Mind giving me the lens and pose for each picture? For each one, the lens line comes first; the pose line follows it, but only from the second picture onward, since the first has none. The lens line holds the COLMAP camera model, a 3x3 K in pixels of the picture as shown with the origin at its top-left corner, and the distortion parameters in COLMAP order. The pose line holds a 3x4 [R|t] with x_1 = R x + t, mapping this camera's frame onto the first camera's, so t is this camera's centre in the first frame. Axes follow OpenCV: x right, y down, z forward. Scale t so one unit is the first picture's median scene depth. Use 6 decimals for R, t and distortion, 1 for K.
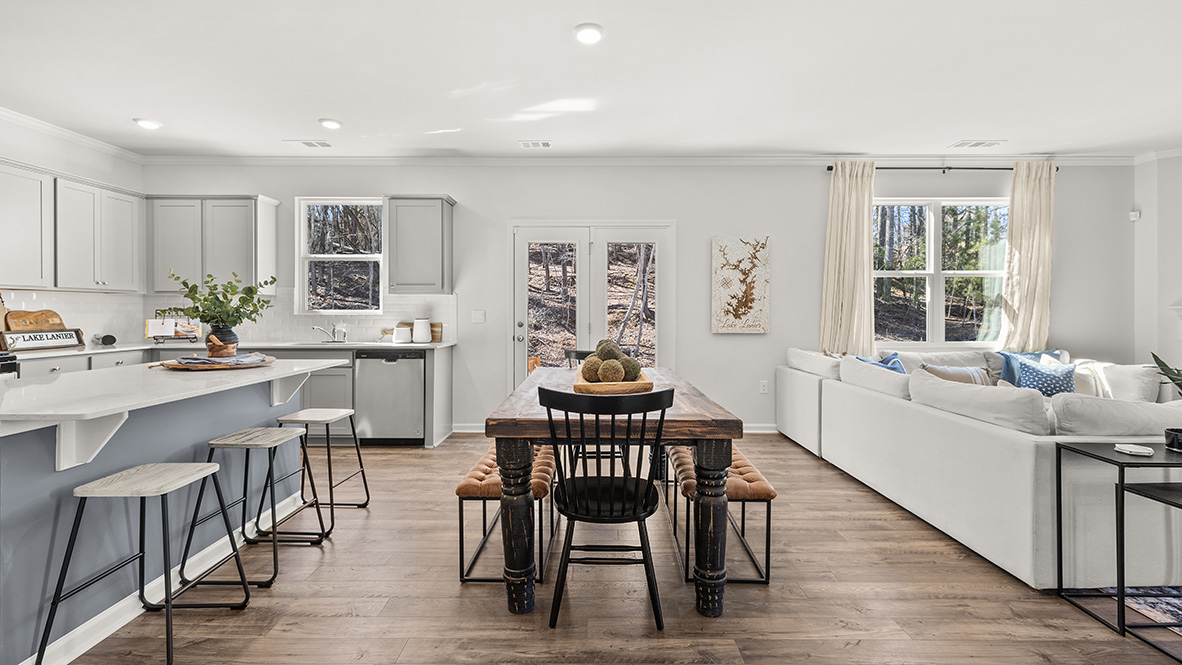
lens RADIAL K [[515.0, 0, 603.8], [0, 515.0, 312.0], [0, 0, 1]] dist [-0.002300, 0.000745]
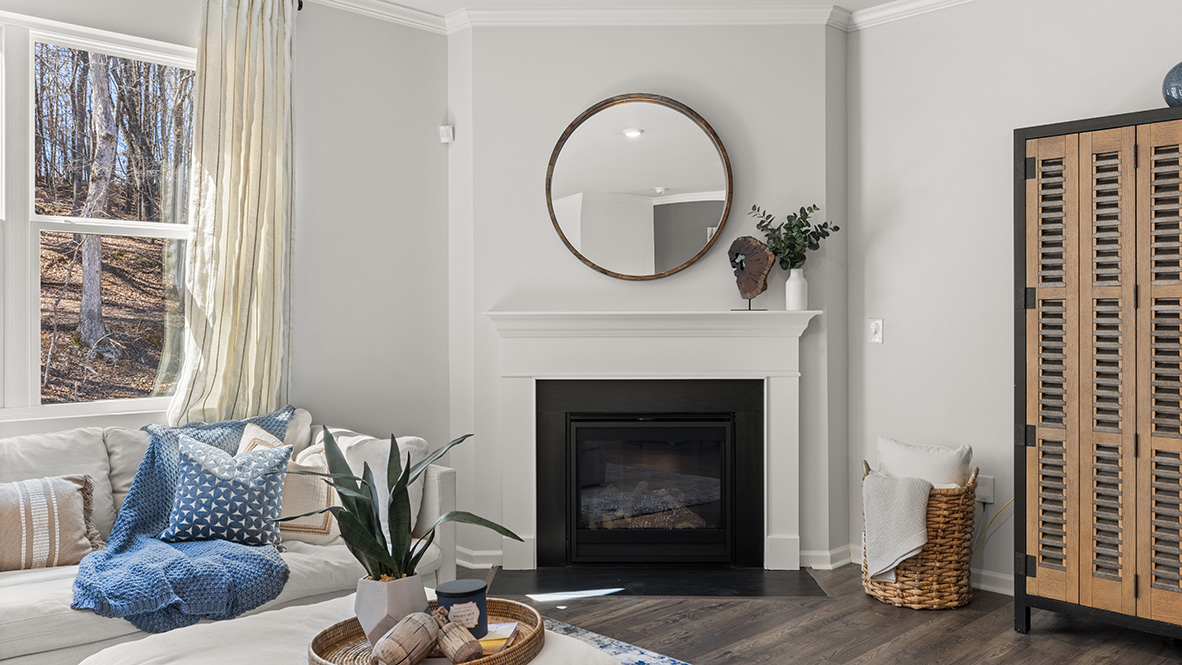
lens RADIAL K [[934.2, 0, 588.2], [0, 934.2, 321.6], [0, 0, 1]] dist [-0.003654, -0.004307]
pose [[0.720114, -0.004704, 0.693840, 0.534426], [0.004917, 0.999987, 0.001676, -0.002067], [-0.693839, 0.002204, 0.720127, 0.258721]]
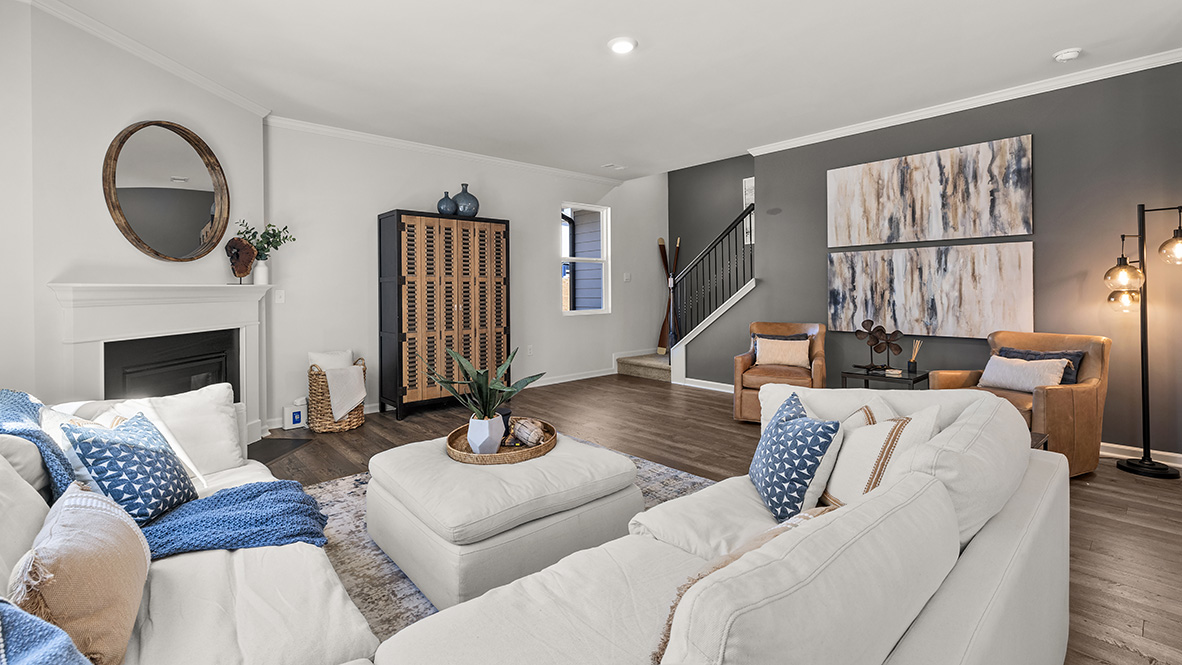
lens RADIAL K [[515.0, 0, 574.1], [0, 515.0, 288.9], [0, 0, 1]] dist [-0.002300, 0.000745]
pose [[-0.648828, 0.001428, 0.760934, 0.333921], [0.007142, 0.999966, 0.004214, -0.003441], [-0.760901, 0.008169, -0.648816, 0.947866]]
